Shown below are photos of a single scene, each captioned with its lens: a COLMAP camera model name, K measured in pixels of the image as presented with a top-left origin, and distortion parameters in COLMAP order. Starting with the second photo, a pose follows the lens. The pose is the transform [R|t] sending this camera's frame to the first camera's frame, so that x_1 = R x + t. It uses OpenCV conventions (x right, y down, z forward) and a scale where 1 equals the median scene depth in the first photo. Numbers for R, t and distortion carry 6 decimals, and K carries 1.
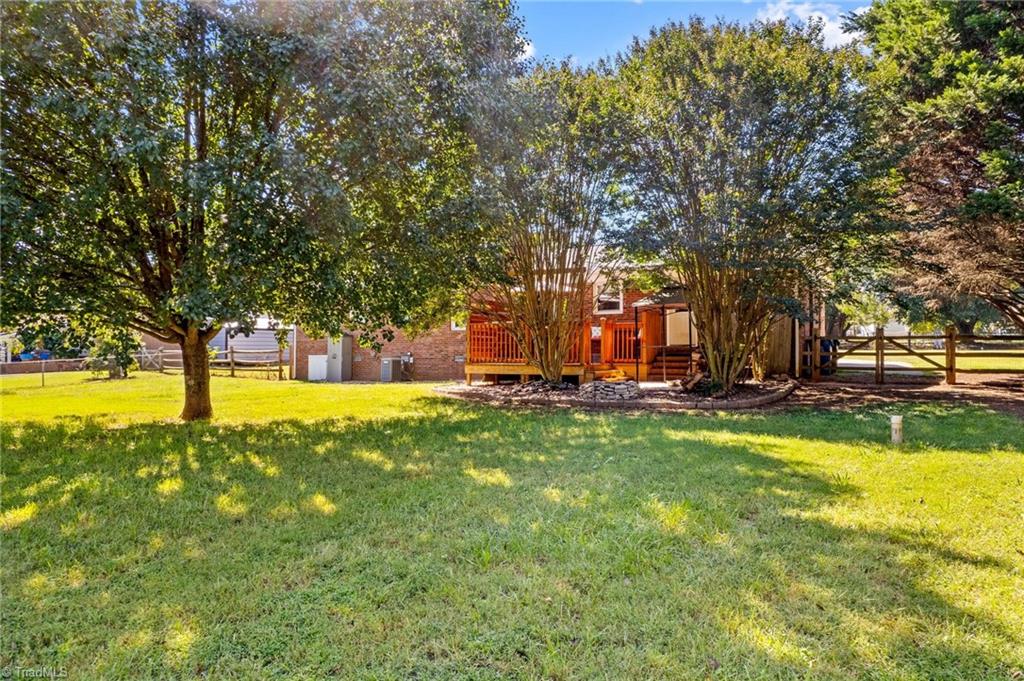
lens RADIAL K [[650.2, 0, 515.3], [0, 650.2, 342.0], [0, 0, 1]] dist [-0.019585, 0.005422]
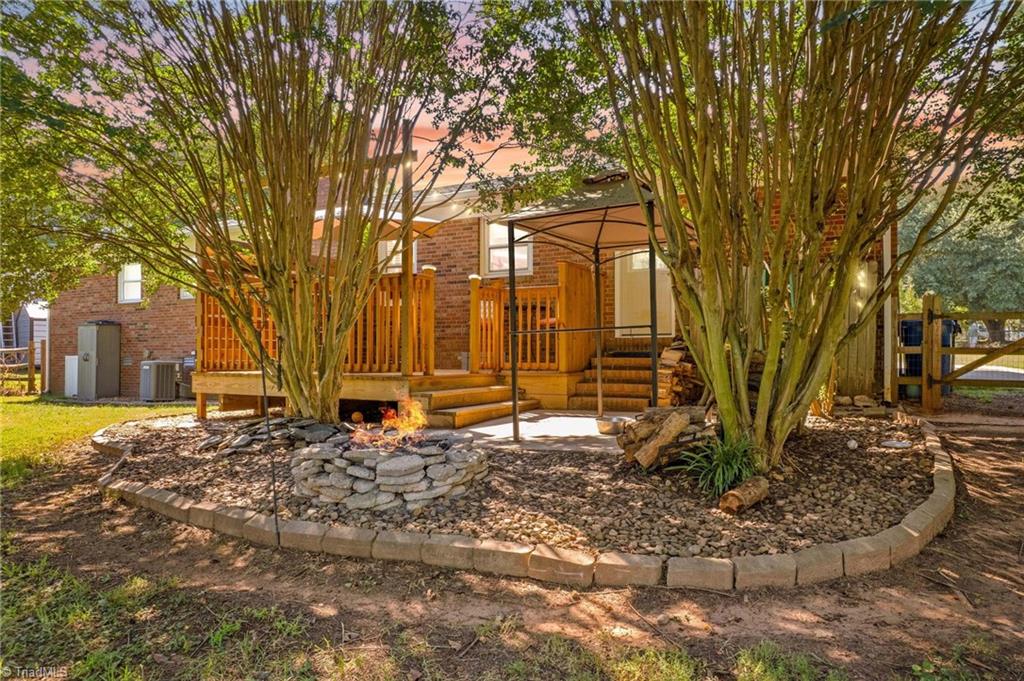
lens RADIAL K [[650.2, 0, 507.4], [0, 650.2, 345.9], [0, 0, 1]] dist [-0.019585, 0.005422]
pose [[0.999872, 0.000689, 0.015980, 0.151797], [-0.000736, 0.999995, 0.002944, 0.012902], [-0.015978, -0.002955, 0.999868, 0.531895]]
